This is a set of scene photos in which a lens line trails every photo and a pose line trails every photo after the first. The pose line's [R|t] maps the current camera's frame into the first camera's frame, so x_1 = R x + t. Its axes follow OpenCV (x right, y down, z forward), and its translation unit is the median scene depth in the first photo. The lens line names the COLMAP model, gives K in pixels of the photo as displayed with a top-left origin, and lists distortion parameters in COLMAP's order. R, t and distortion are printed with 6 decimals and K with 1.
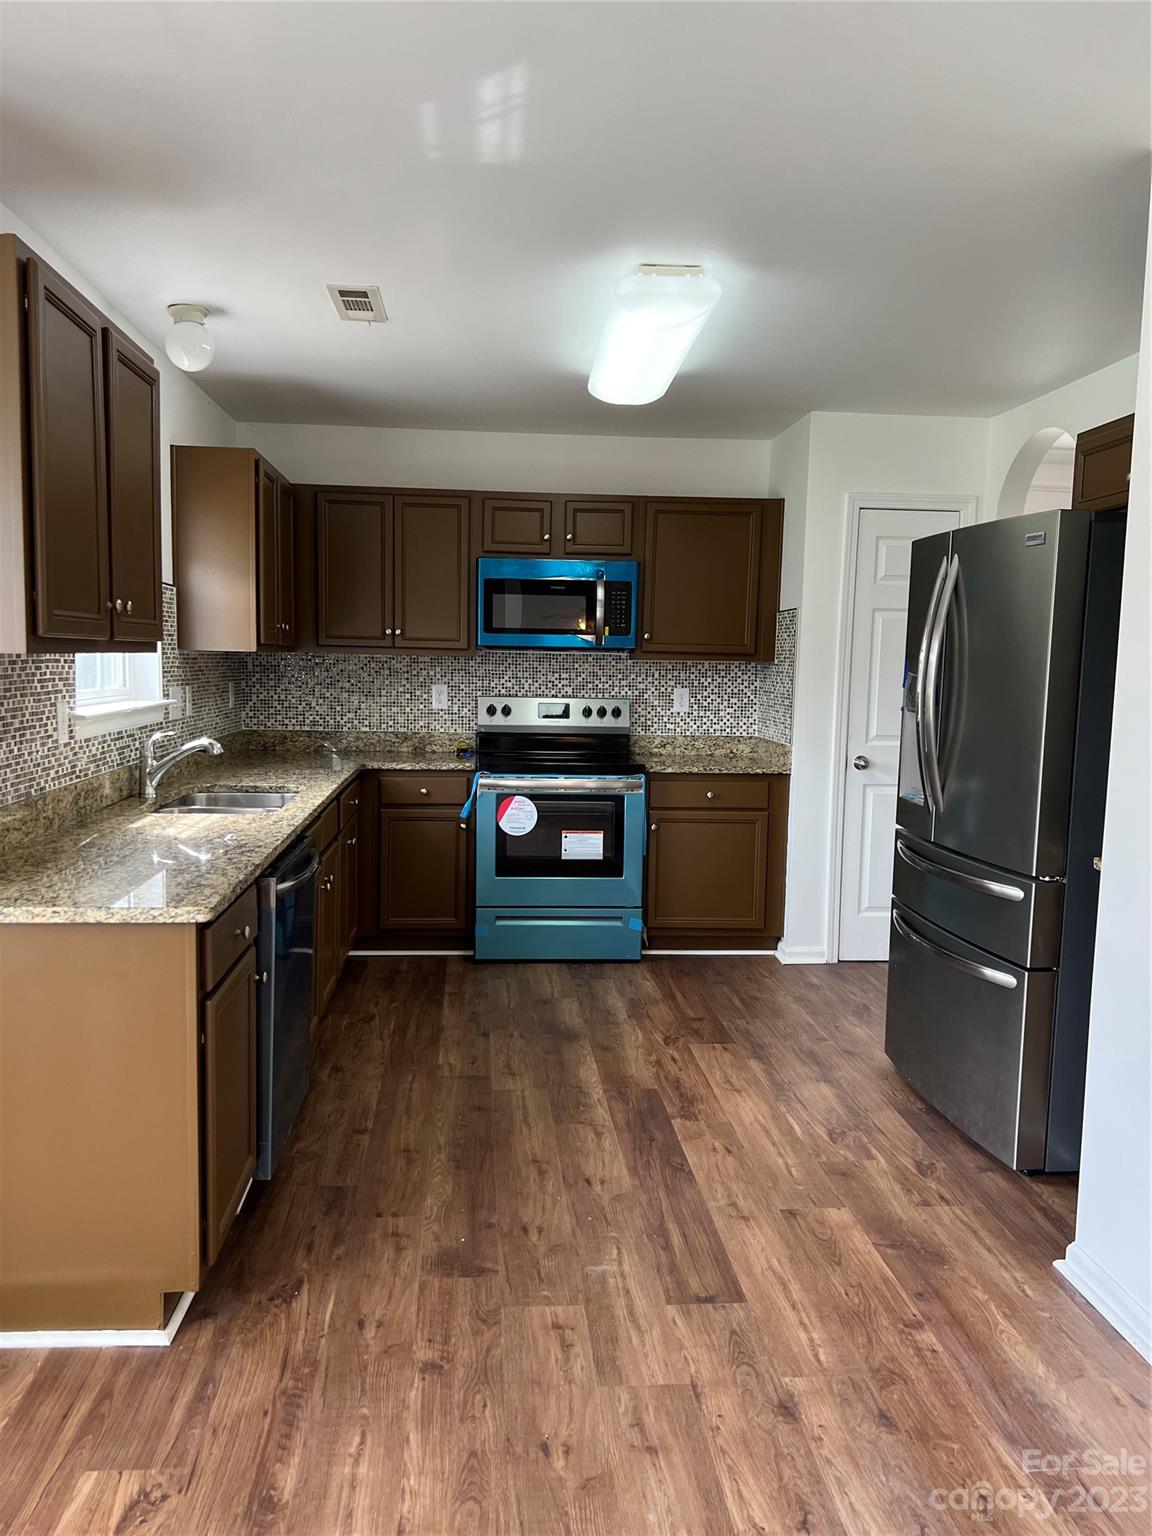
lens RADIAL K [[1129.6, 0, 576.0], [0, 1129.6, 768.0], [0, 0, 1]] dist [0.130503, -0.155666]
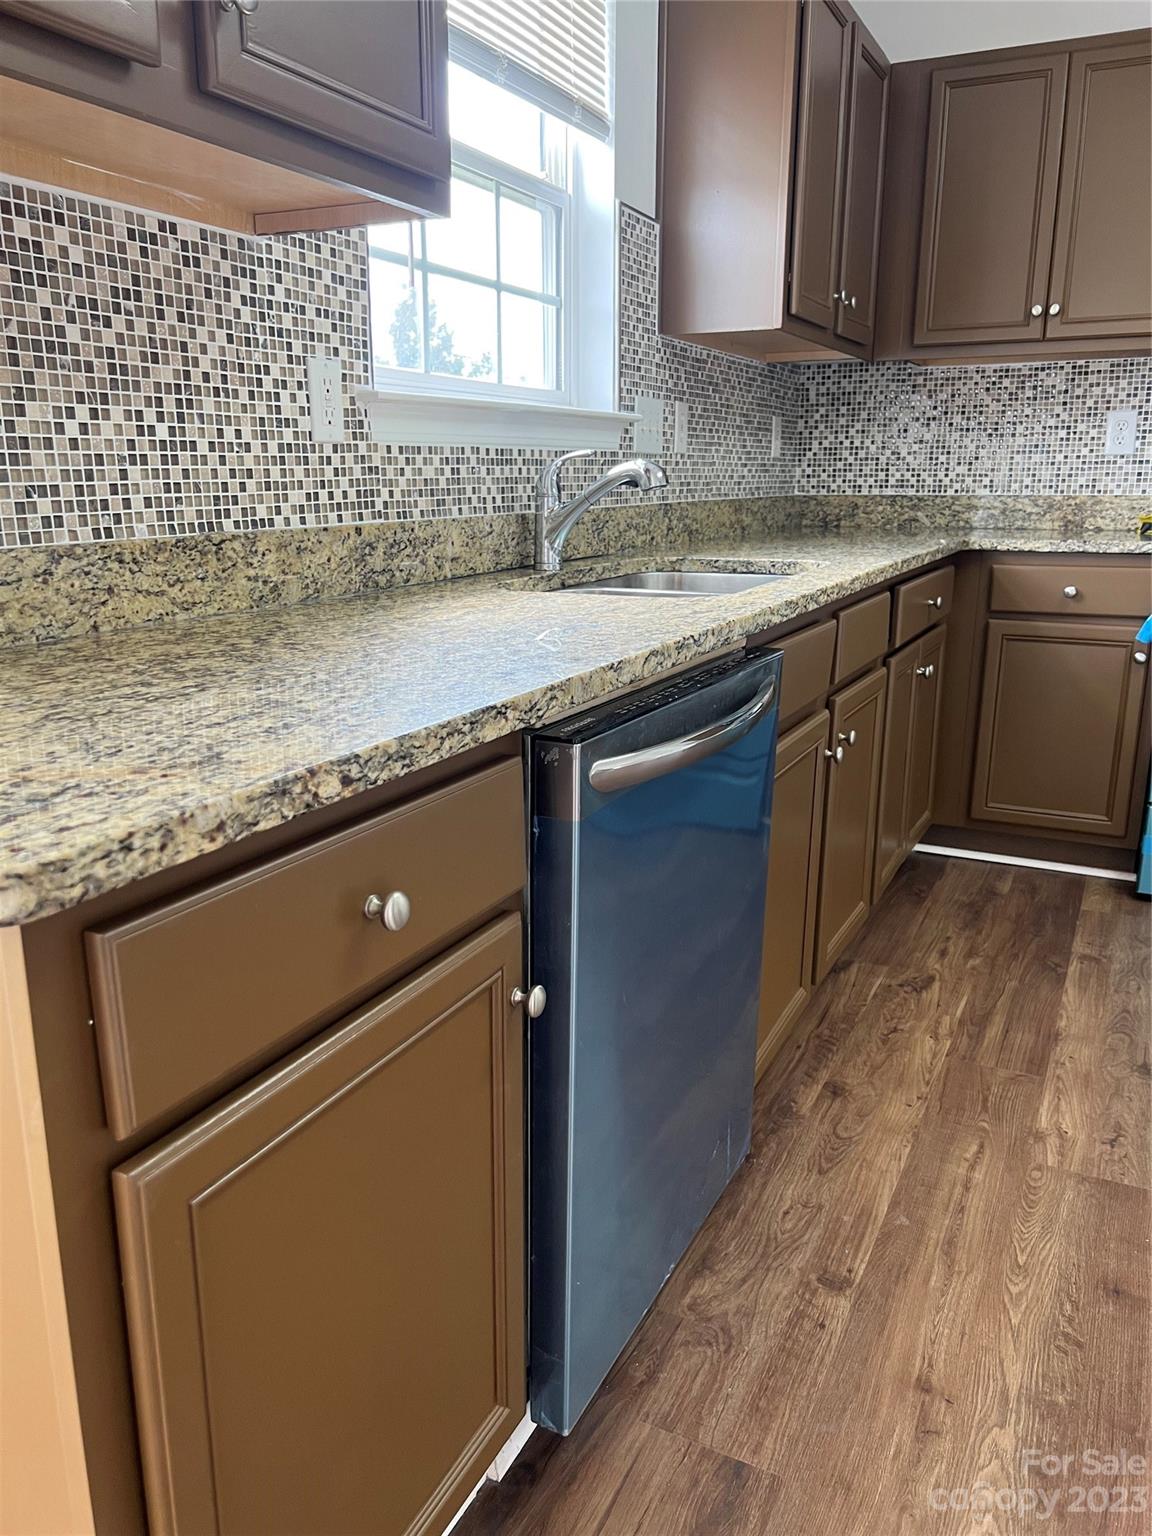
lens RADIAL K [[1143.8, 0, 573.9], [0, 1143.8, 781.6], [0, 0, 1]] dist [0.033884, -0.047106]
pose [[0.850321, 0.114337, -0.513693, -0.044231], [-0.029816, 0.985012, 0.169888, 0.027143], [0.525418, -0.129144, 0.840986, 0.418592]]
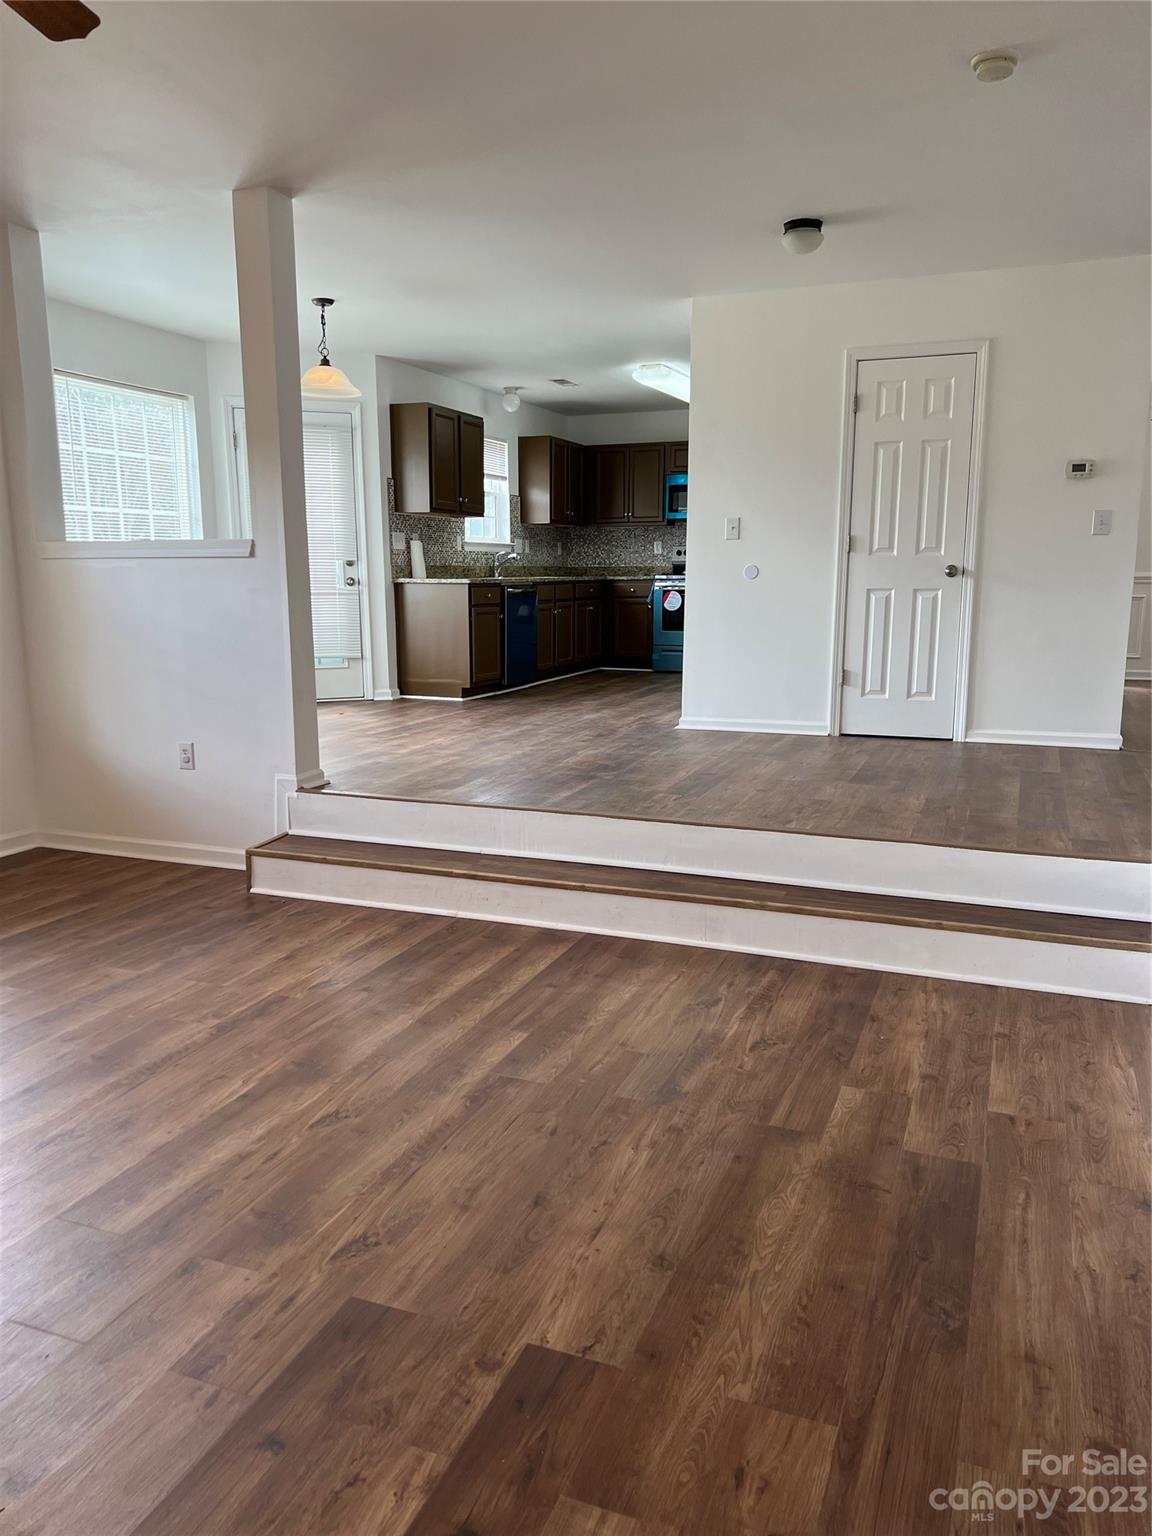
lens RADIAL K [[1143.8, 0, 573.9], [0, 1143.8, 781.6], [0, 0, 1]] dist [0.033884, -0.047106]
pose [[0.894892, 0.061129, -0.442076, 0.805078], [-0.026217, 0.996065, 0.084662, 0.218270], [0.445512, -0.064173, 0.892973, -1.067527]]
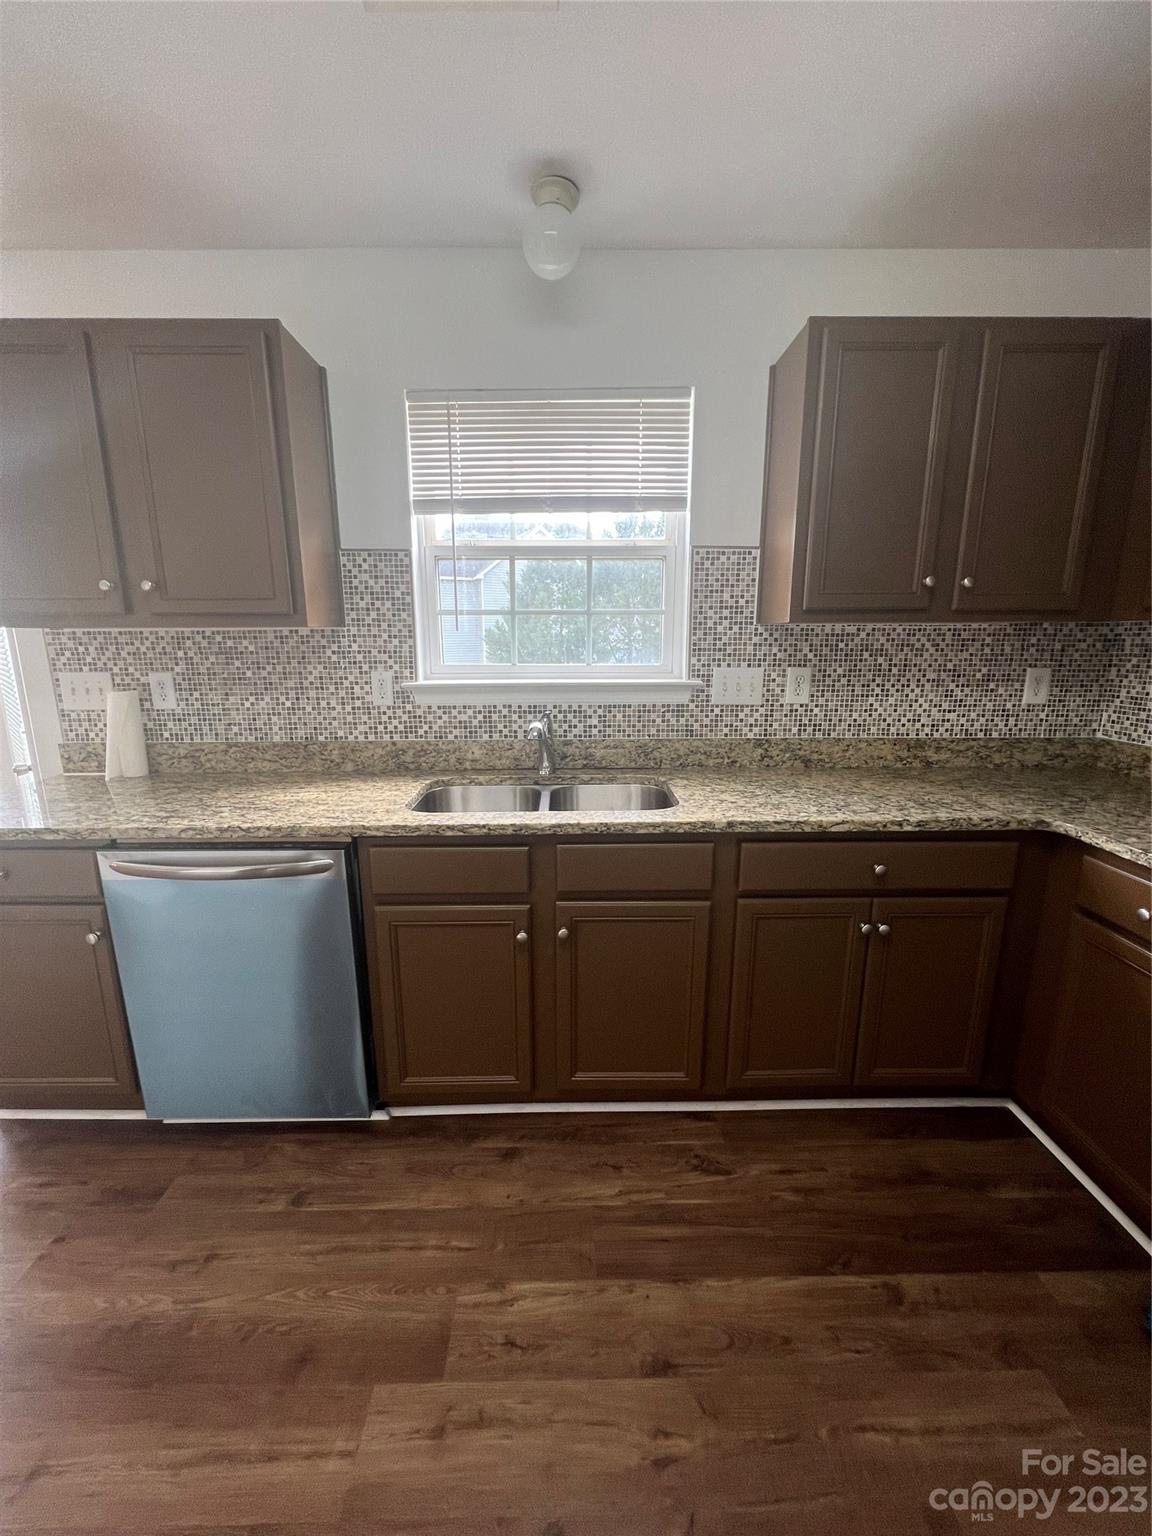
lens RADIAL K [[603.2, 0, 573.0], [0, 603.2, 775.9], [0, 0, 1]] dist [-0.003250, -0.000331]
pose [[-0.069595, 0.199442, -0.977435, 0.121306], [-0.096450, 0.973875, 0.205583, -0.069169], [0.992902, 0.108581, -0.048541, 0.865814]]
